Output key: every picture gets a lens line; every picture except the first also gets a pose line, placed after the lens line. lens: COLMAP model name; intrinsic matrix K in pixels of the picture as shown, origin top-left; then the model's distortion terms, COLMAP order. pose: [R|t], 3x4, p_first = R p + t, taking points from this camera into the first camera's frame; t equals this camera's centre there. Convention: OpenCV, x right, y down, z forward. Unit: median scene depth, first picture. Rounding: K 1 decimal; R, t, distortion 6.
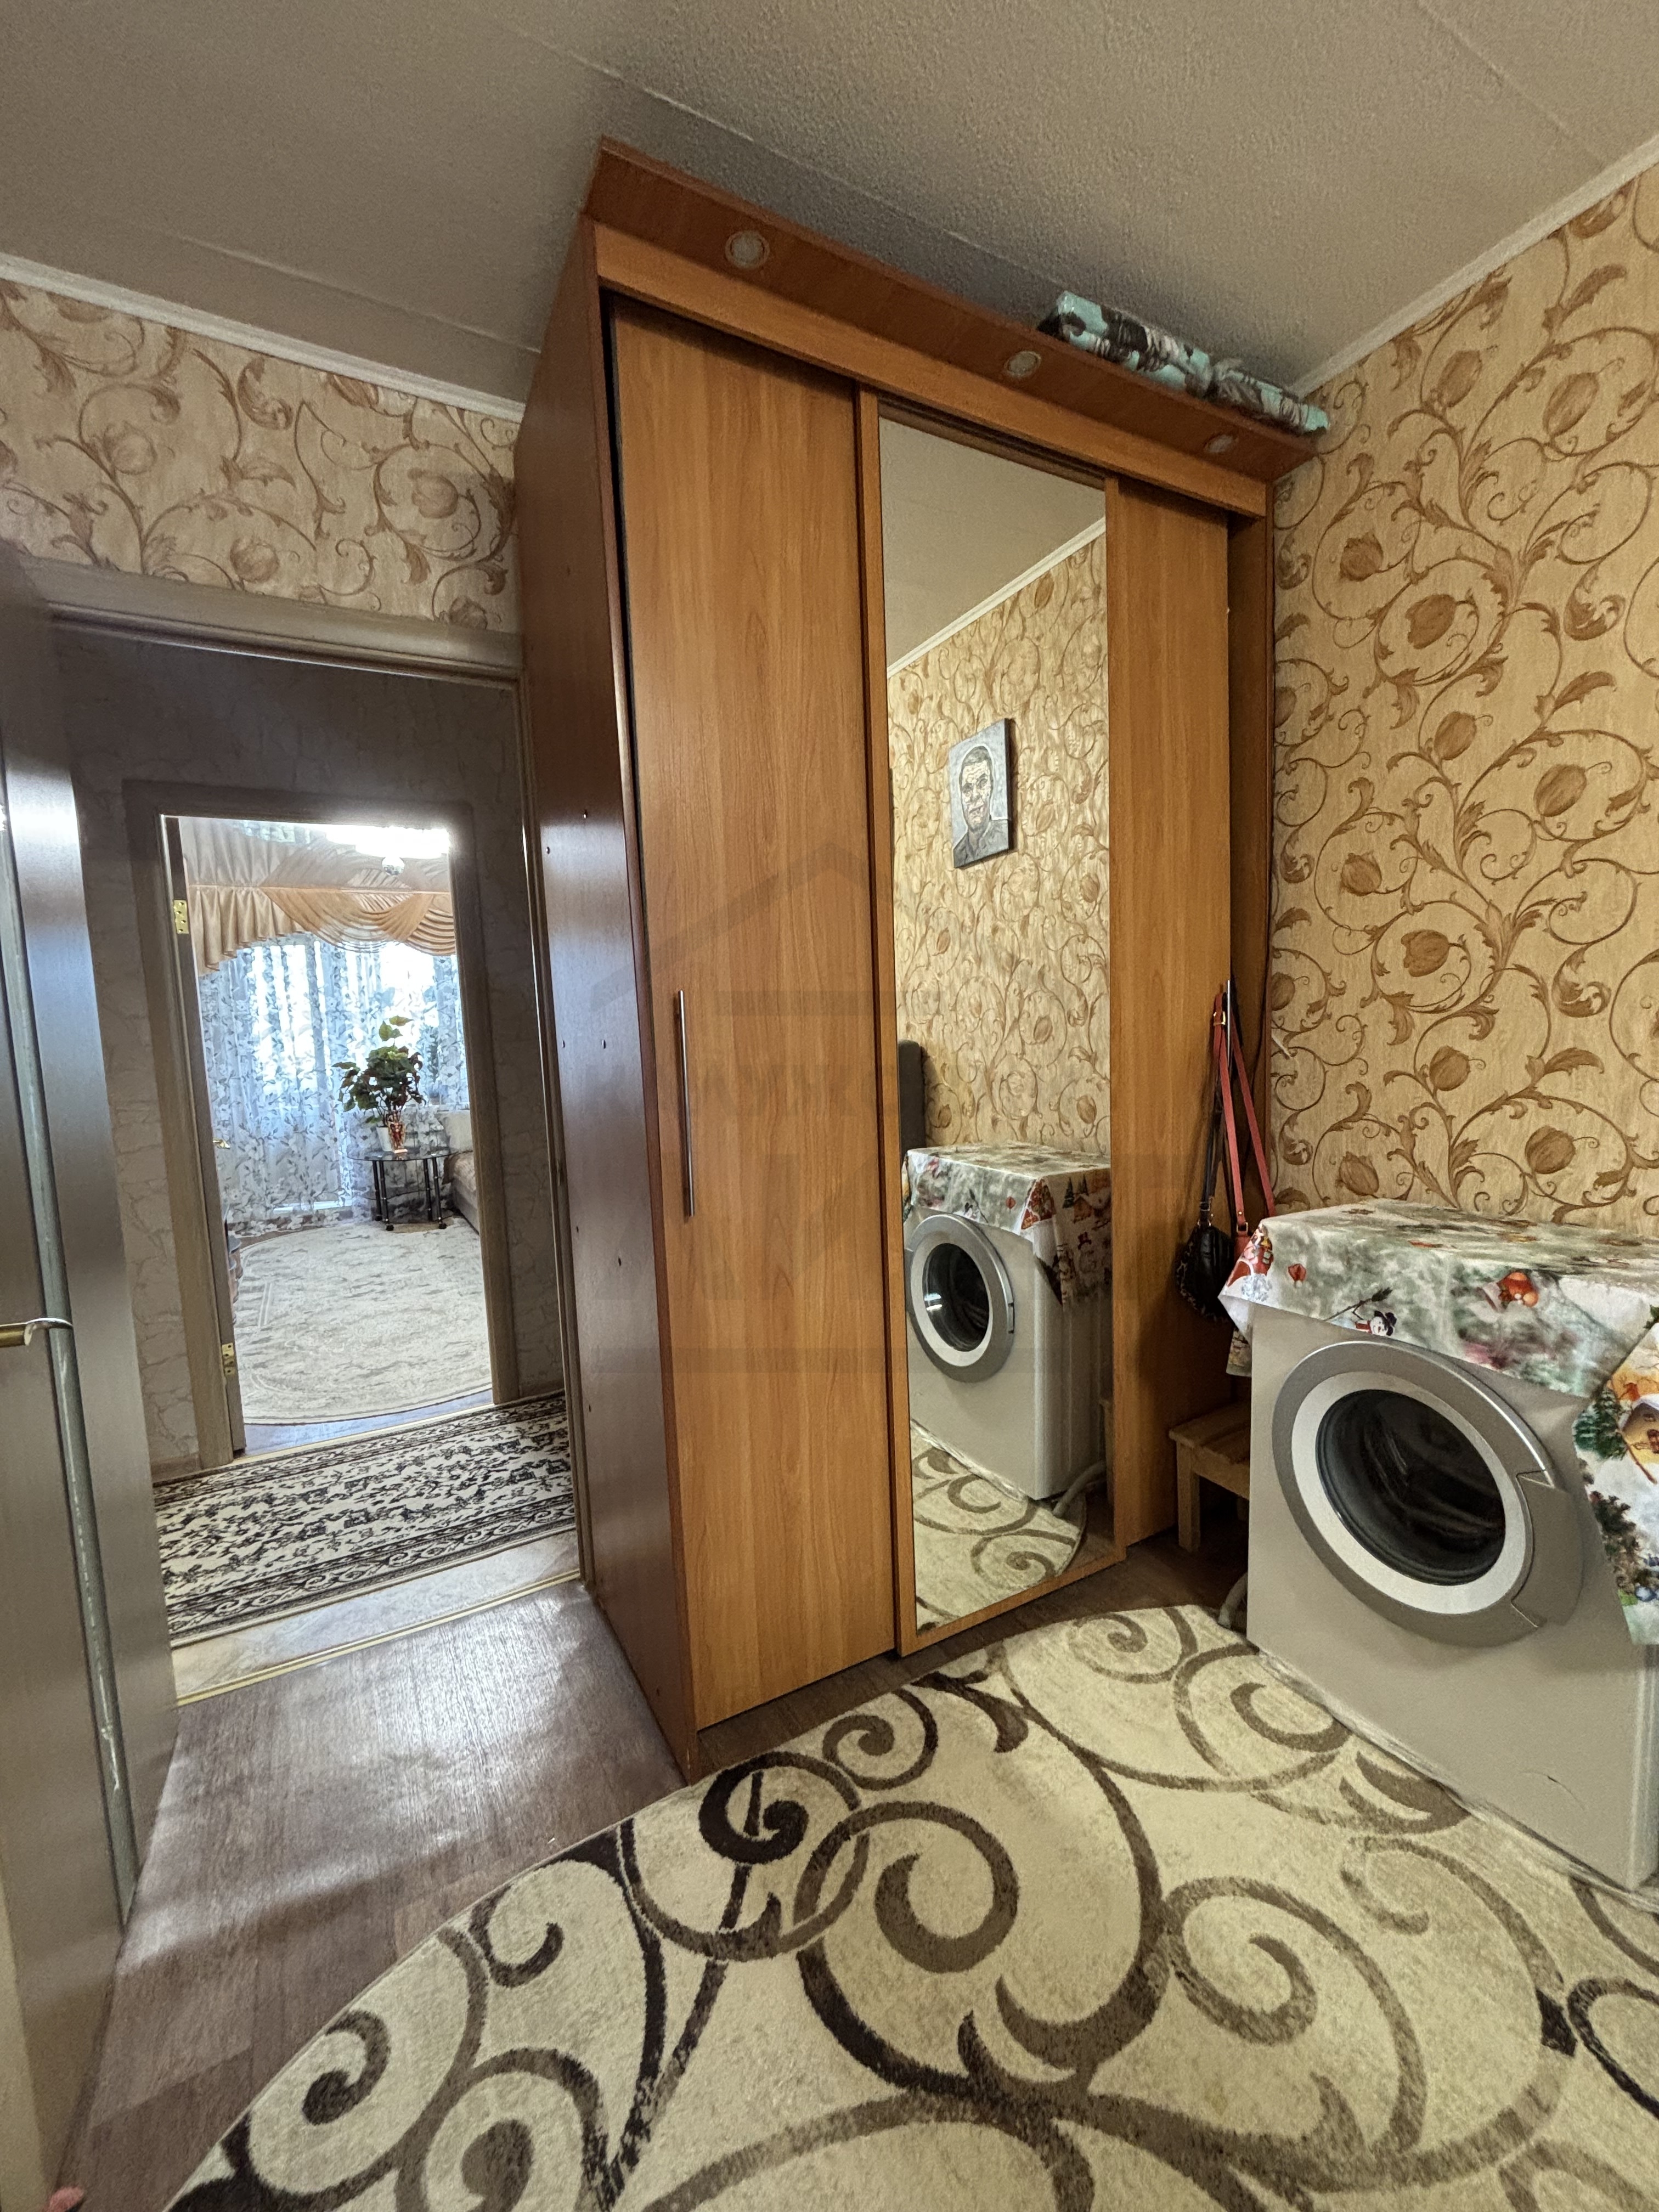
lens RADIAL K [[893.5, 0, 815.7], [0, 893.5, 1100.4], [0, 0, 1]] dist [-0.000912, 0.002565]
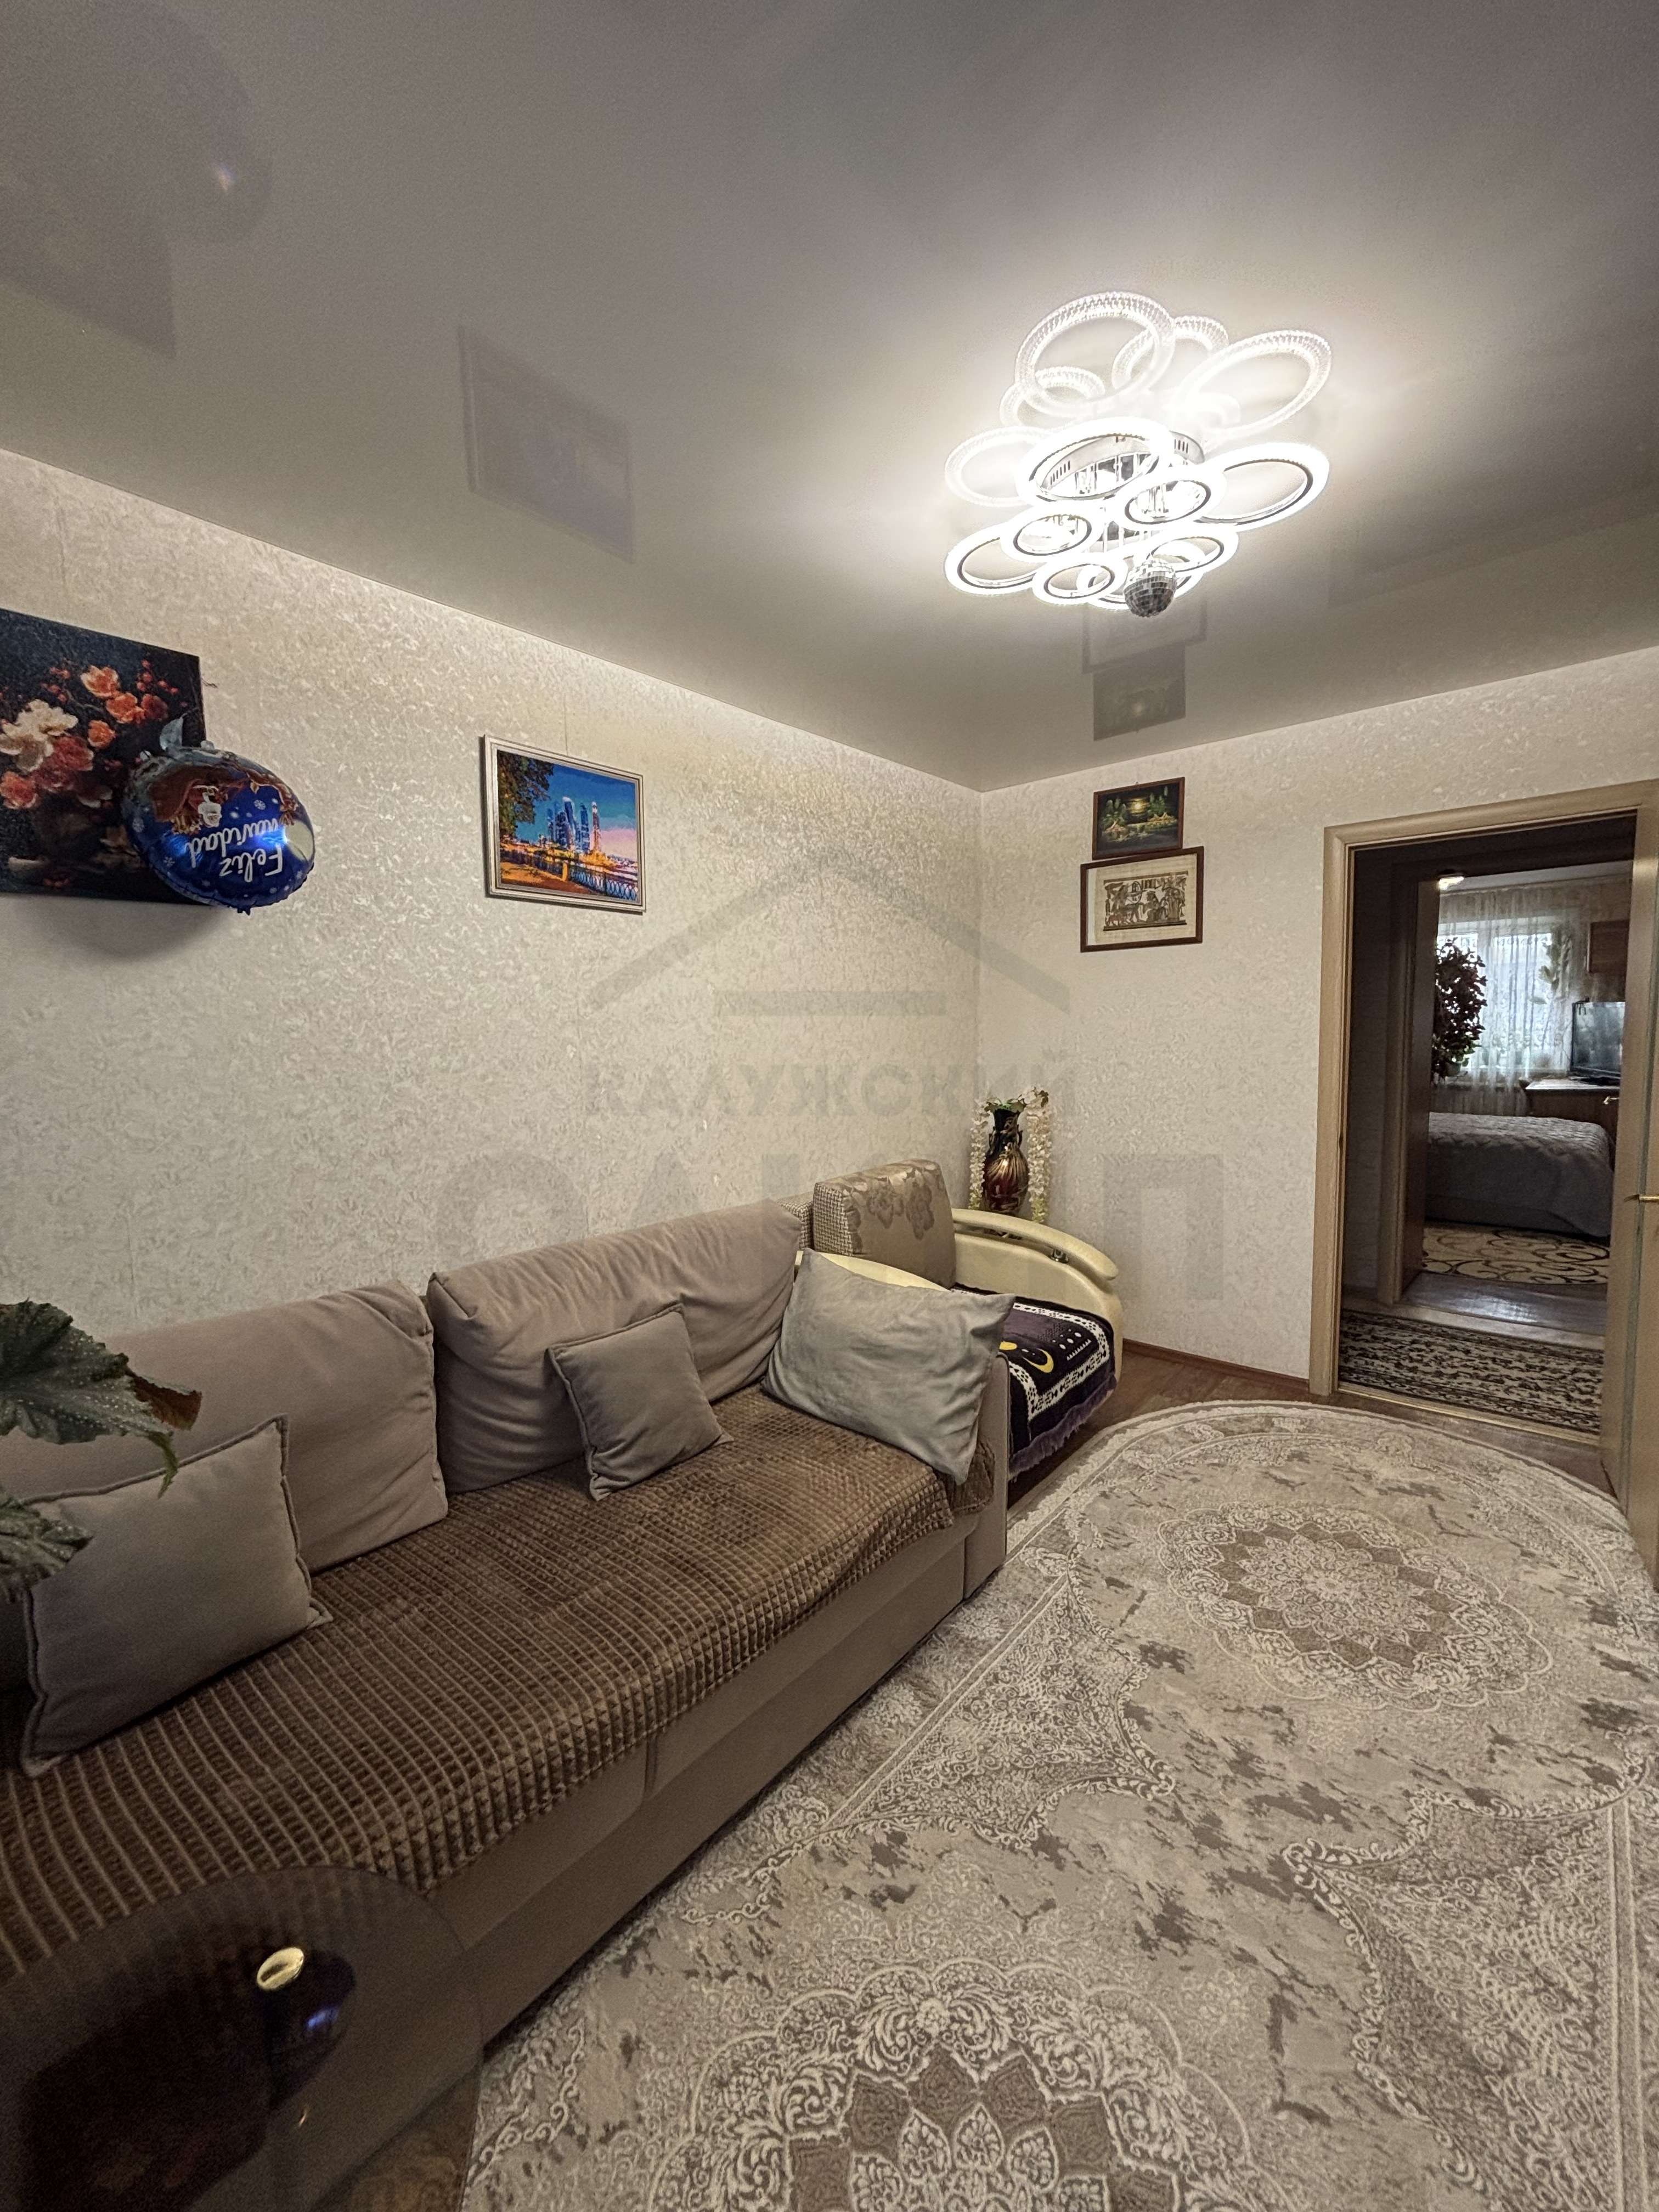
lens RADIAL K [[893.5, 0, 834.3], [0, 893.5, 1110.2], [0, 0, 1]] dist [-0.000912, 0.002565]
pose [[-0.344072, -0.026278, 0.938575, -1.471397], [0.113587, 0.991102, 0.069389, -0.171813], [-0.932047, 0.130485, -0.338026, 2.409979]]
